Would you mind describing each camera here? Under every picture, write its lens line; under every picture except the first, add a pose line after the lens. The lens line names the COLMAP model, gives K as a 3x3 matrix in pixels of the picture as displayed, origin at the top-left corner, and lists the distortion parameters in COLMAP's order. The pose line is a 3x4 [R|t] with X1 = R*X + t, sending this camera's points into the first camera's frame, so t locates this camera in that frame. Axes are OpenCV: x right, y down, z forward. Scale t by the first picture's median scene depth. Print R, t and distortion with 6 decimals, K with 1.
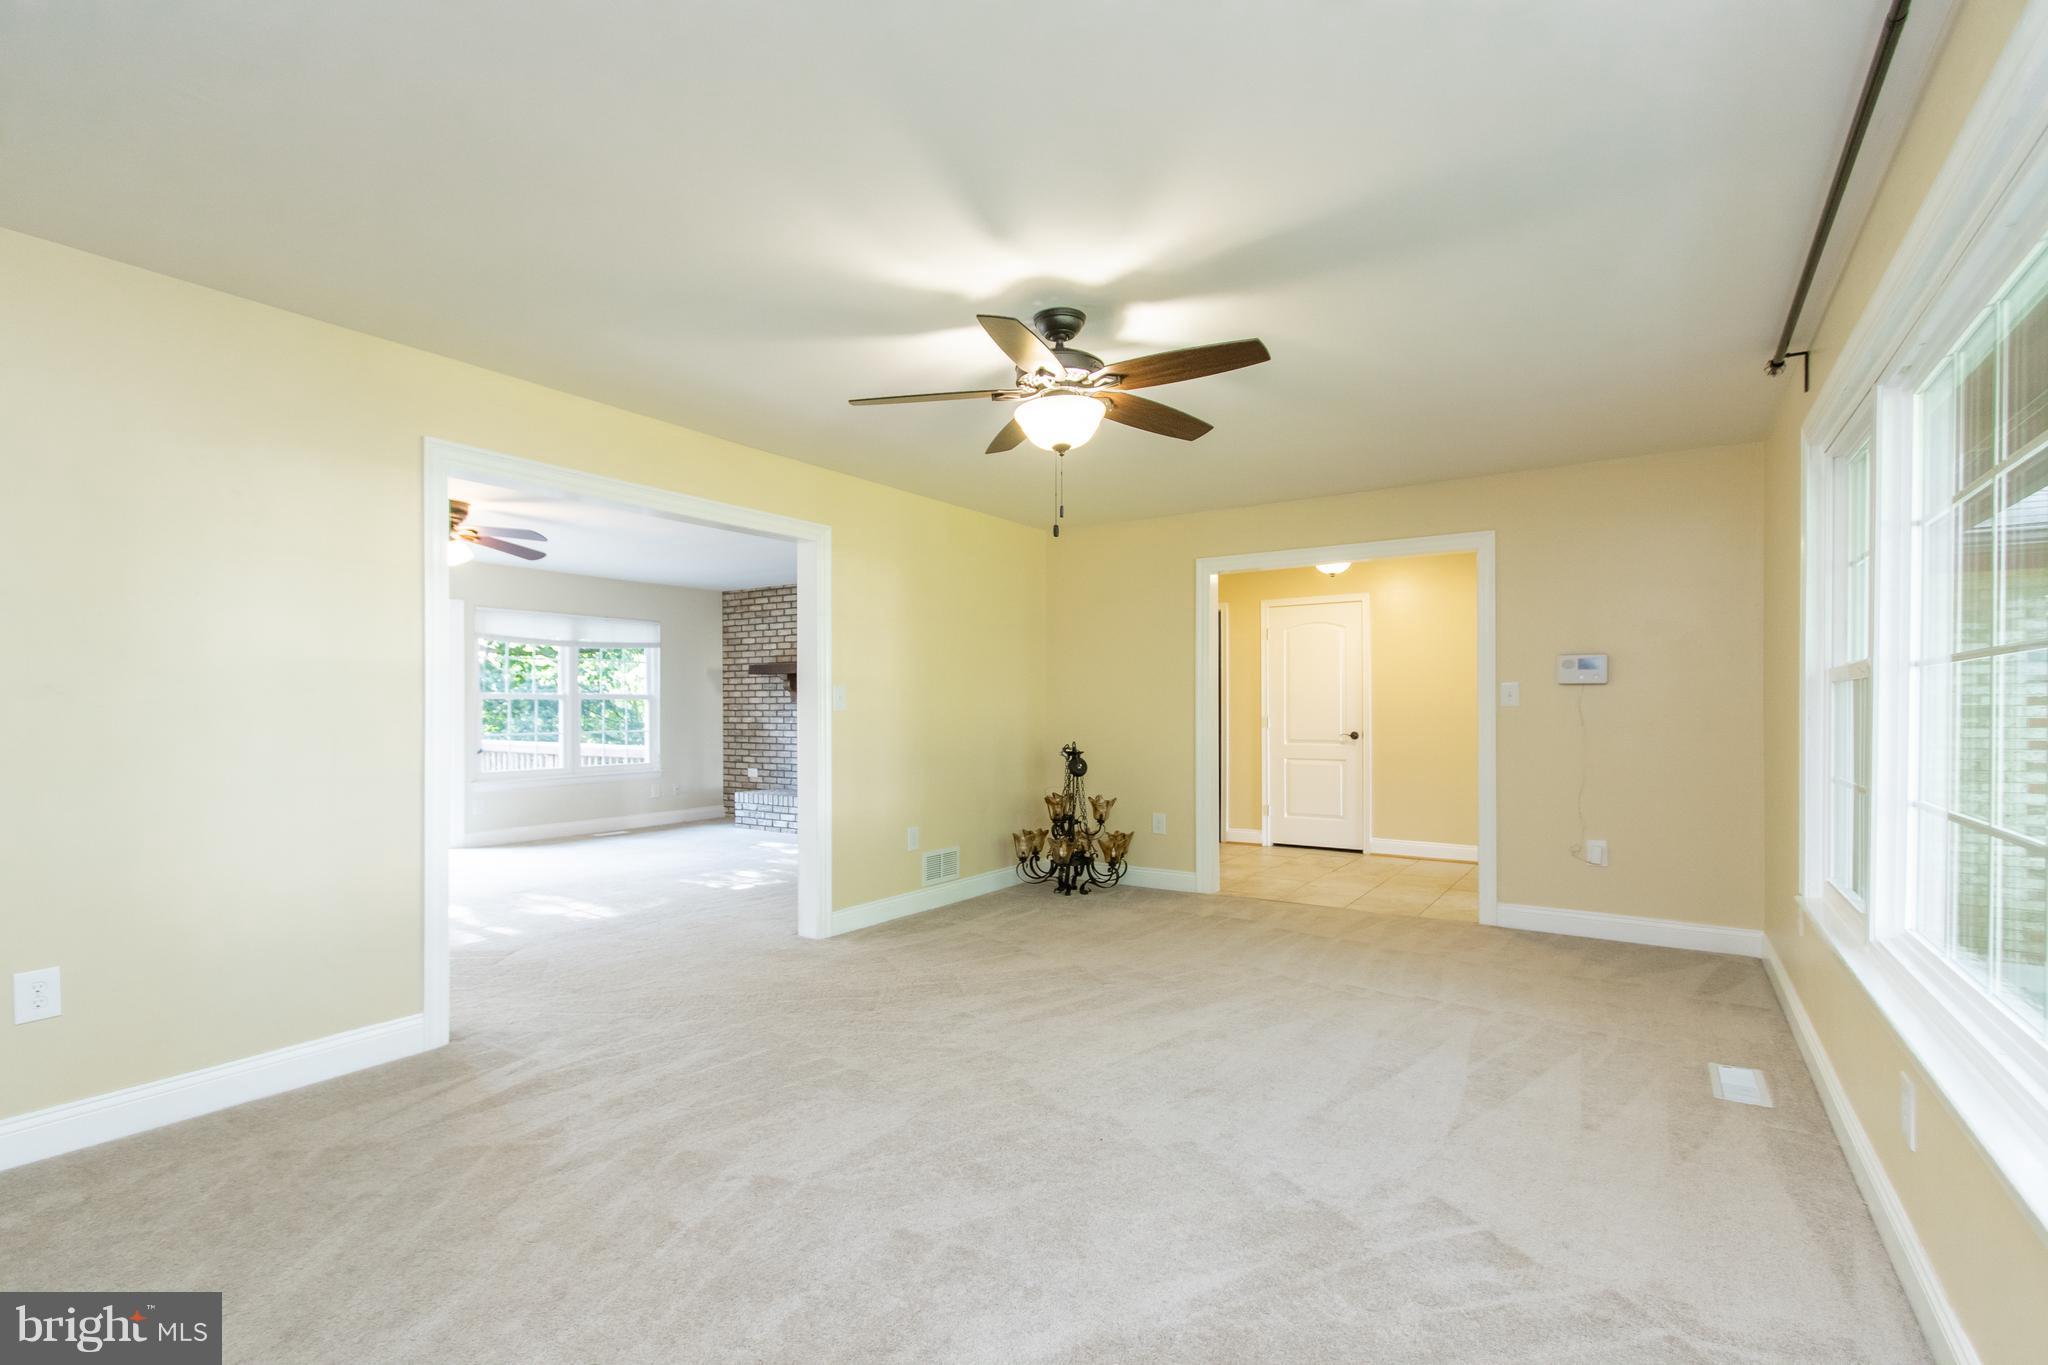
lens RADIAL K [[938.0, 0, 1031.1], [0, 938.0, 703.6], [0, 0, 1]] dist [0.000898, -0.000266]
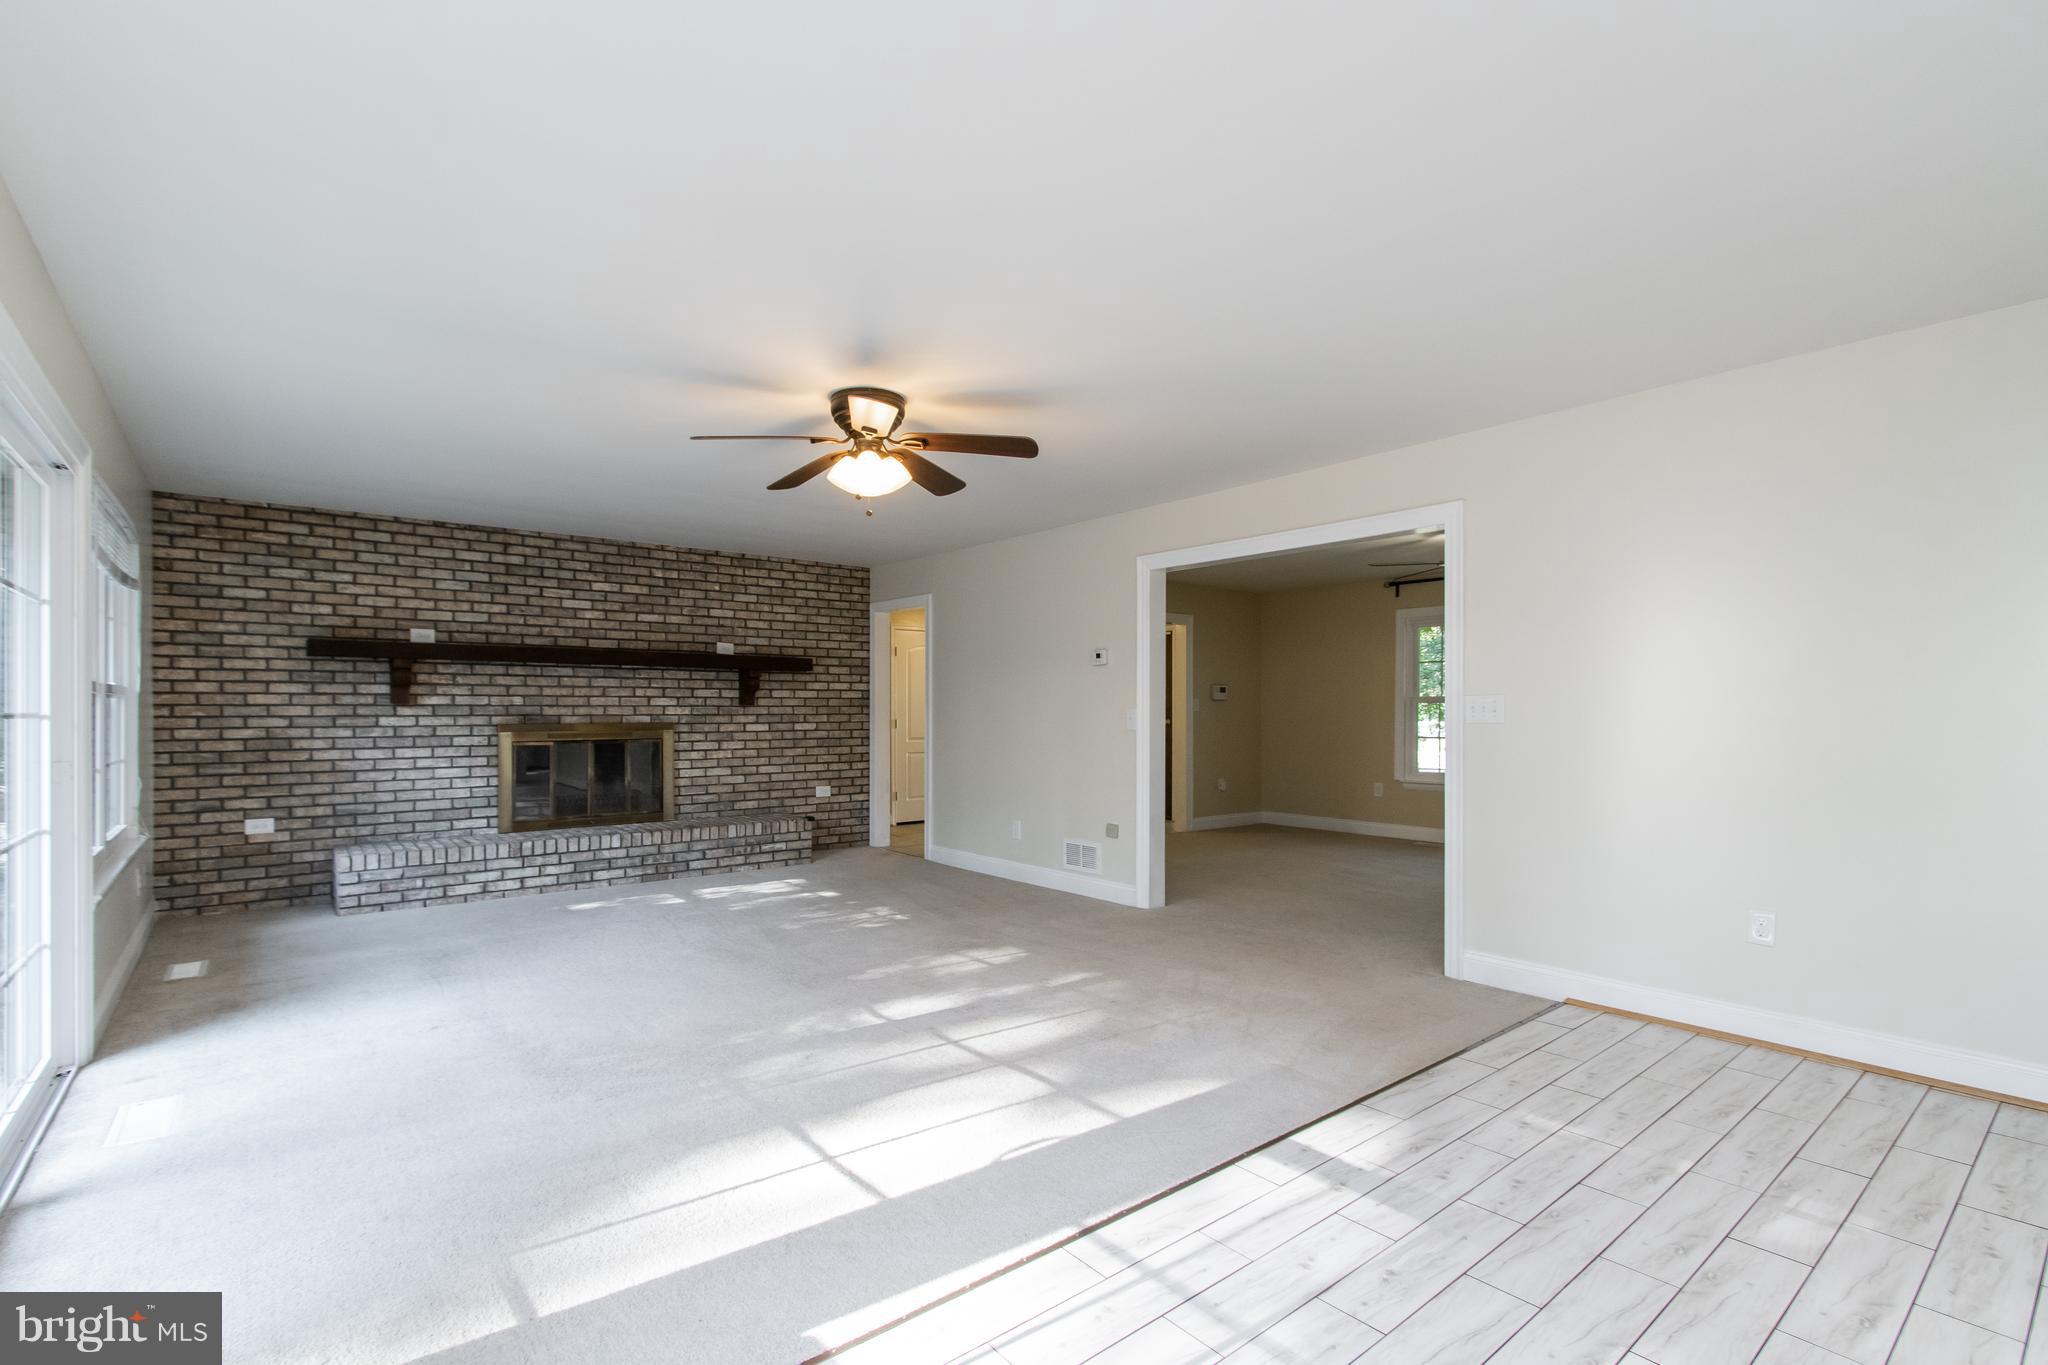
lens RADIAL K [[938.0, 0, 1017.5], [0, 938.0, 714.1], [0, 0, 1]] dist [0.000898, -0.000266]
pose [[0.307590, -0.003245, 0.951513, -0.700858], [0.000009, 0.999994, 0.003408, 0.003583], [-0.951519, -0.001039, 0.307588, 0.393261]]
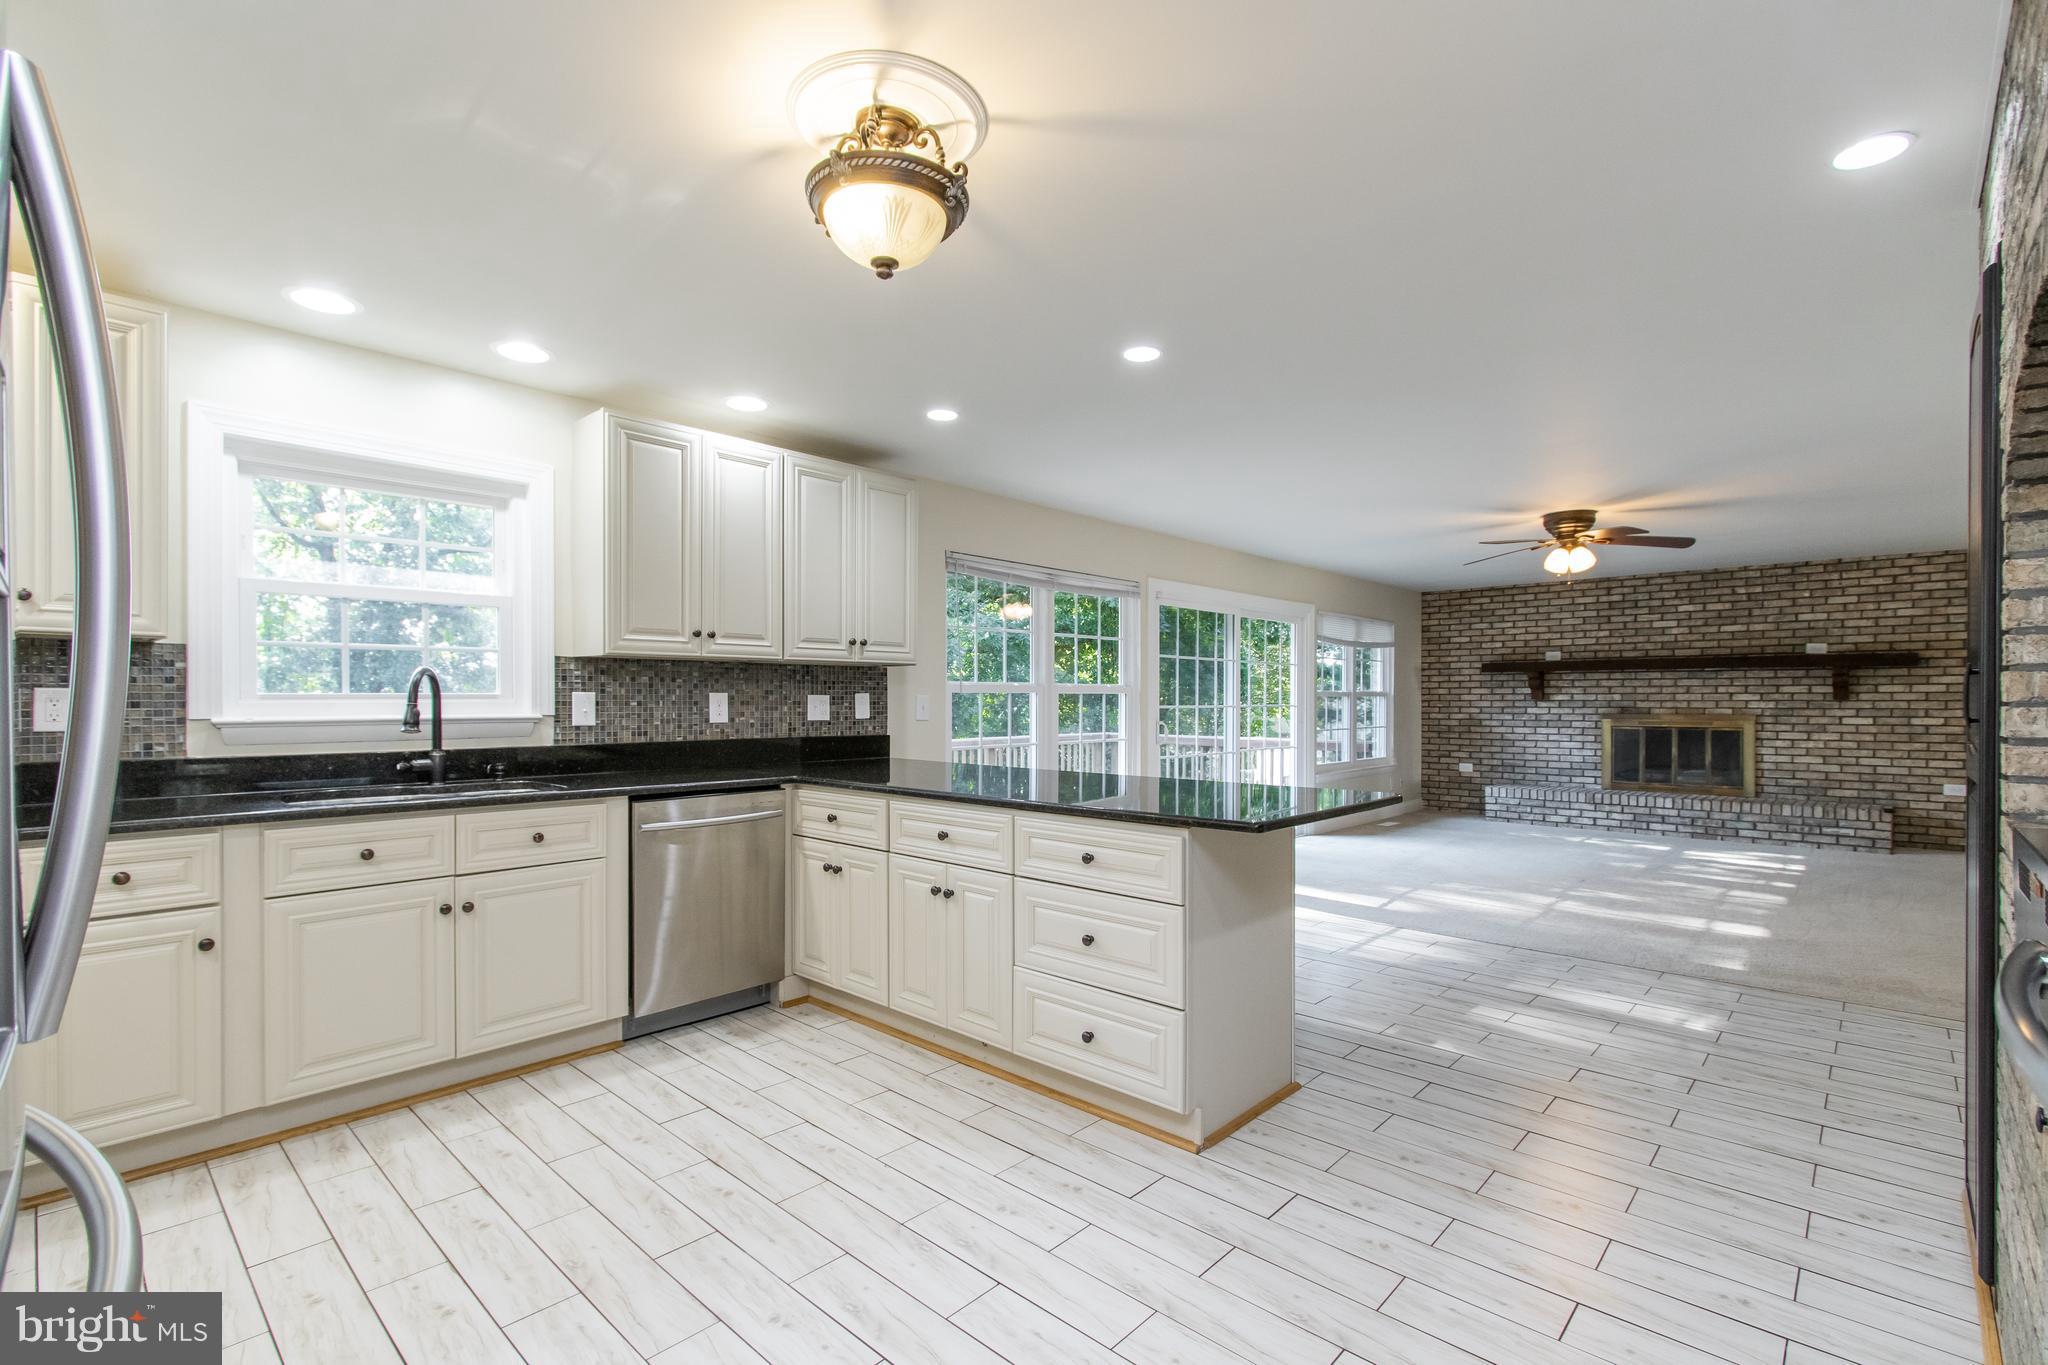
lens RADIAL K [[938.0, 0, 1022.1], [0, 938.0, 698.9], [0, 0, 1]] dist [0.000898, -0.000266]
pose [[0.985278, 0.003371, -0.170924, -0.604946], [-0.004147, 0.999983, -0.004182, 0.004530], [0.170907, 0.004829, 0.985275, -0.094253]]
